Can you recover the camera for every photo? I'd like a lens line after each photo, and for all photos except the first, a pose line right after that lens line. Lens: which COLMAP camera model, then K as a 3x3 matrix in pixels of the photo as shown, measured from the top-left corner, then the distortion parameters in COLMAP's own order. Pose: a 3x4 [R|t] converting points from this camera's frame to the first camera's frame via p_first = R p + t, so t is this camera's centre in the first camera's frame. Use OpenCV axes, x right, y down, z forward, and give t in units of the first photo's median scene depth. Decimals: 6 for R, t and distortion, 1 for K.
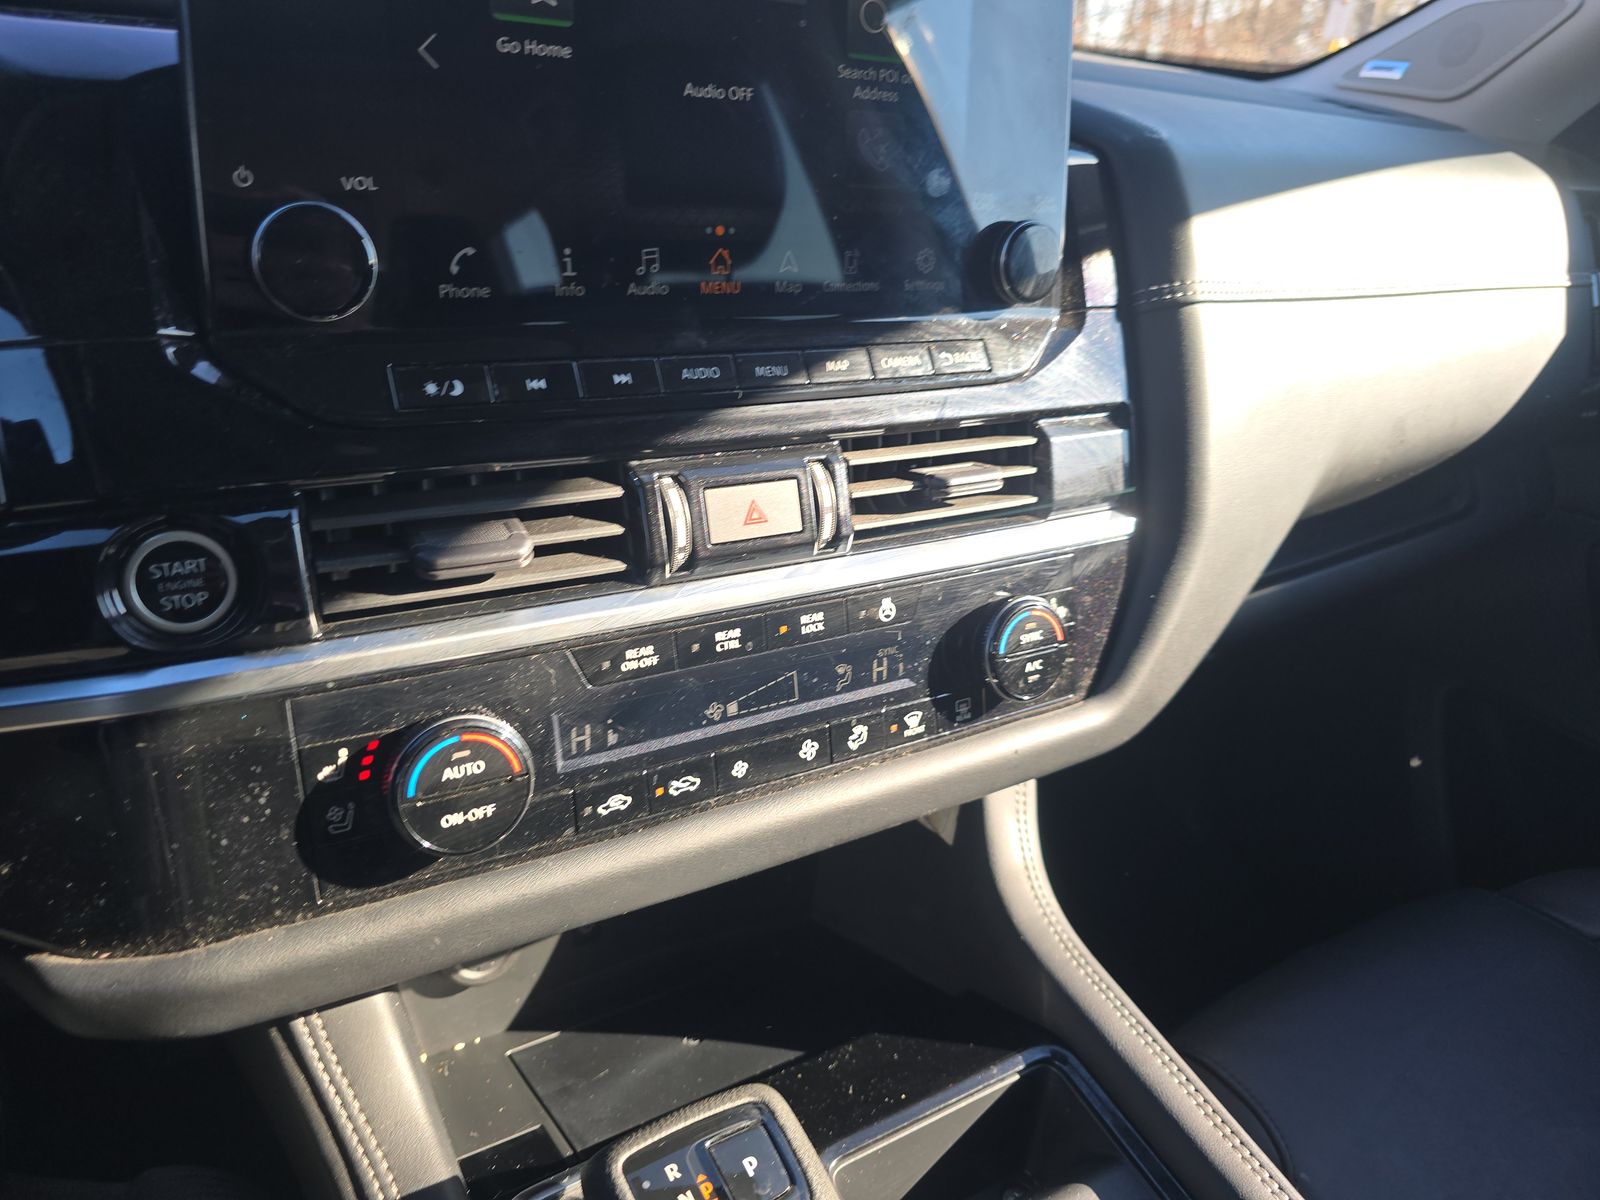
lens RADIAL K [[1058.9, 0, 800.7], [0, 1058.9, 608.1], [0, 0, 1]] dist [0.012589, -0.004338]
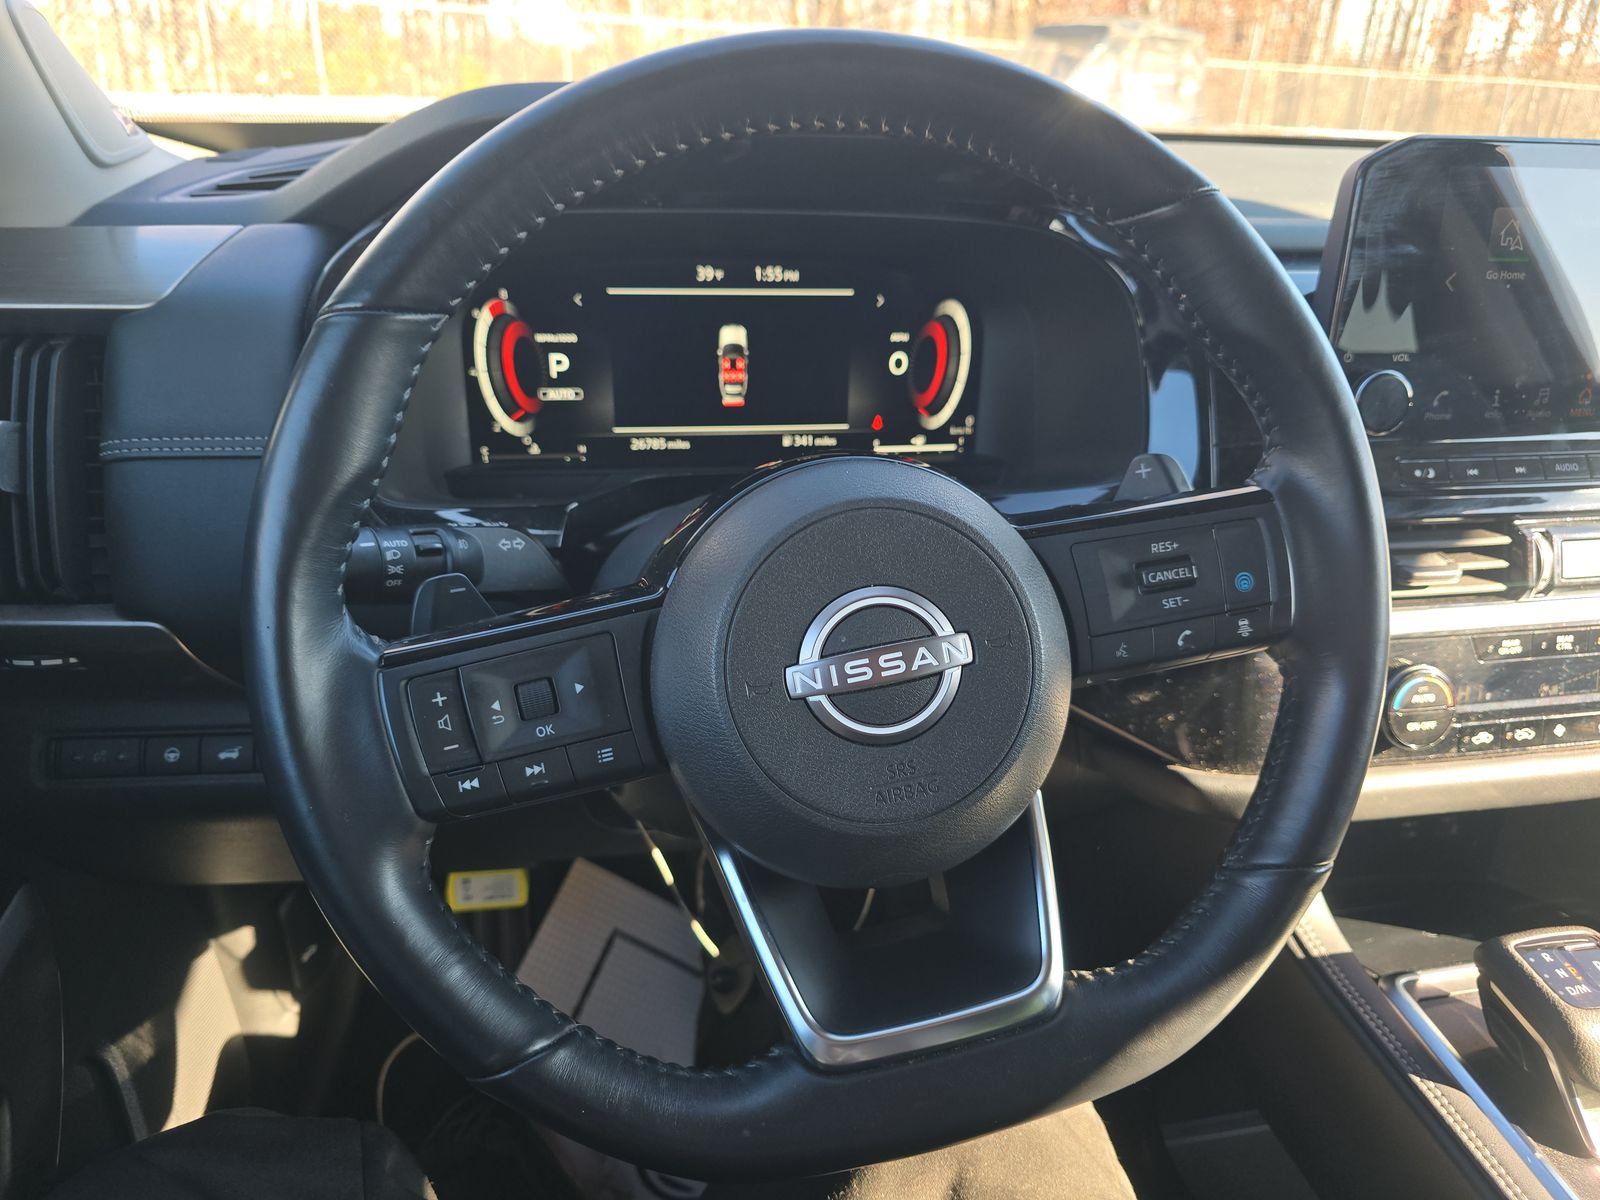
lens RADIAL K [[1058.9, 0, 798.9], [0, 1058.9, 596.0], [0, 0, 1]] dist [0.012589, -0.004338]
pose [[0.936508, 0.090512, -0.338763, -0.610840], [-0.103278, 0.994455, -0.019809, 0.112208], [0.335092, 0.053538, 0.940663, -0.830313]]
